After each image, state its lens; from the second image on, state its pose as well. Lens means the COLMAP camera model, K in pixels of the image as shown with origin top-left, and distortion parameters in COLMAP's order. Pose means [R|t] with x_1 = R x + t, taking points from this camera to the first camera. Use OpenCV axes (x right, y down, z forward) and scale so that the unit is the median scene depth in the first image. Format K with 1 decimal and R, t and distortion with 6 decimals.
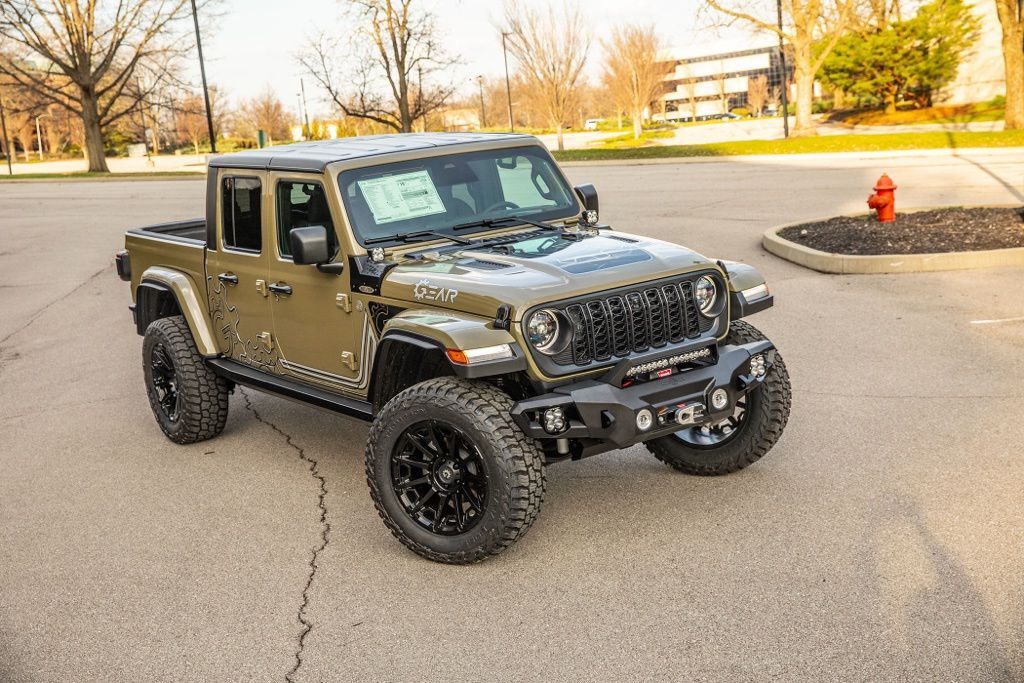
lens RADIAL K [[1334.7, 0, 512.0], [0, 1334.7, 341.5], [0, 0, 1]] dist [0.086308, 0.126658]
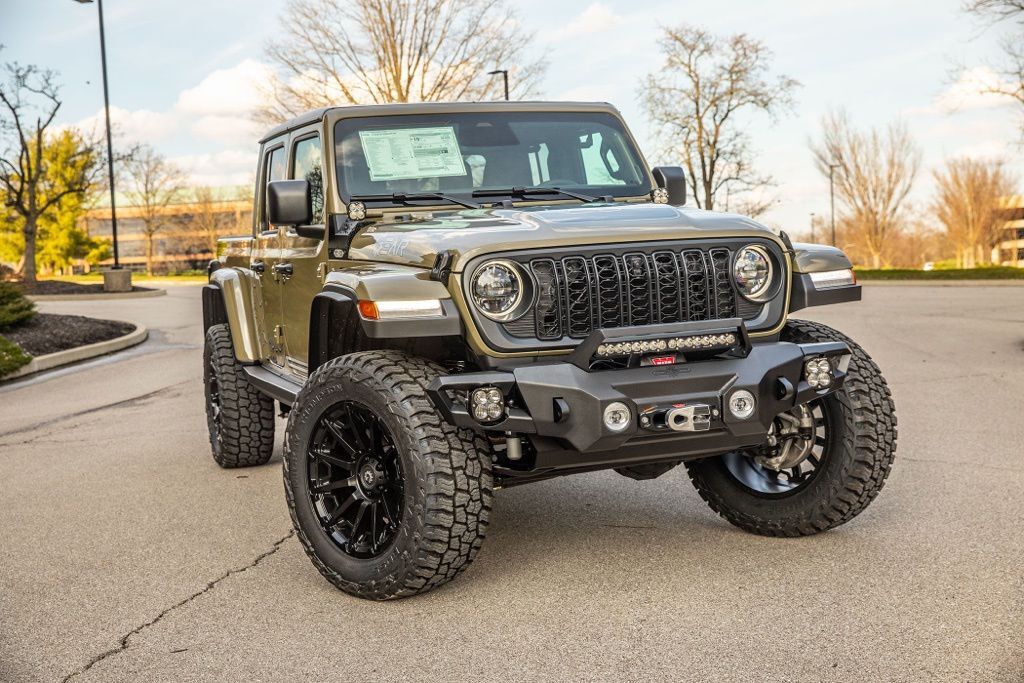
lens RADIAL K [[1334.7, 0, 512.0], [0, 1334.7, 341.5], [0, 0, 1]] dist [0.086308, 0.126658]
pose [[0.968507, 0.061792, -0.241198, 0.195294], [-0.085755, 0.992230, -0.090143, 0.079833], [0.233754, 0.107989, 0.966280, 0.264909]]
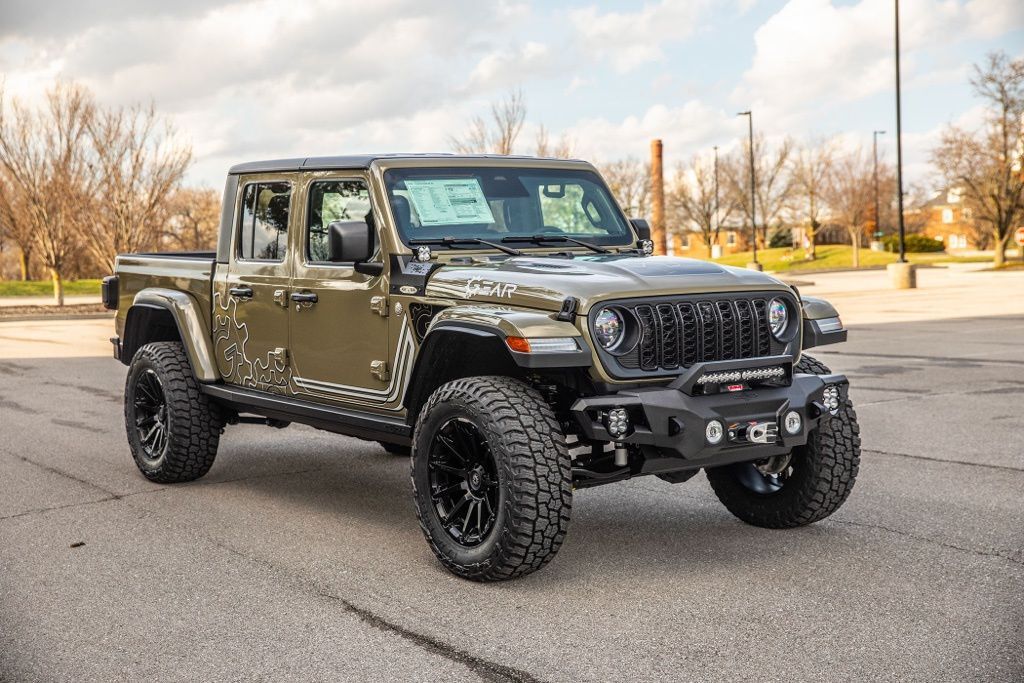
lens RADIAL K [[1485.9, 0, 512.0], [0, 1485.9, 341.5], [0, 0, 1]] dist [0.112599, 0.009546]
pose [[0.996603, 0.077488, 0.027894, -0.066102], [-0.073633, 0.990086, -0.119614, 0.117883], [-0.036887, 0.117154, 0.992429, -0.015633]]
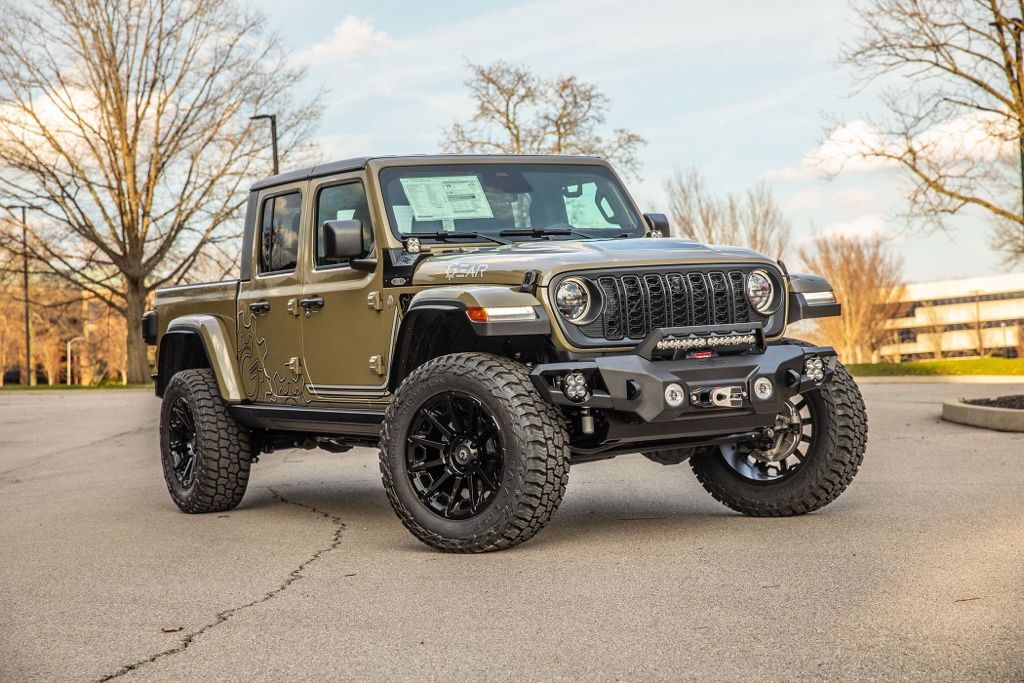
lens RADIAL K [[1828.1, 0, 512.0], [0, 1828.1, 341.5], [0, 0, 1]] dist [0.198737, 0.101173]
pose [[0.994276, 0.042607, -0.097978, 0.100022], [-0.059583, 0.982322, -0.177463, 0.232073], [0.088685, 0.182285, 0.979238, -0.242447]]
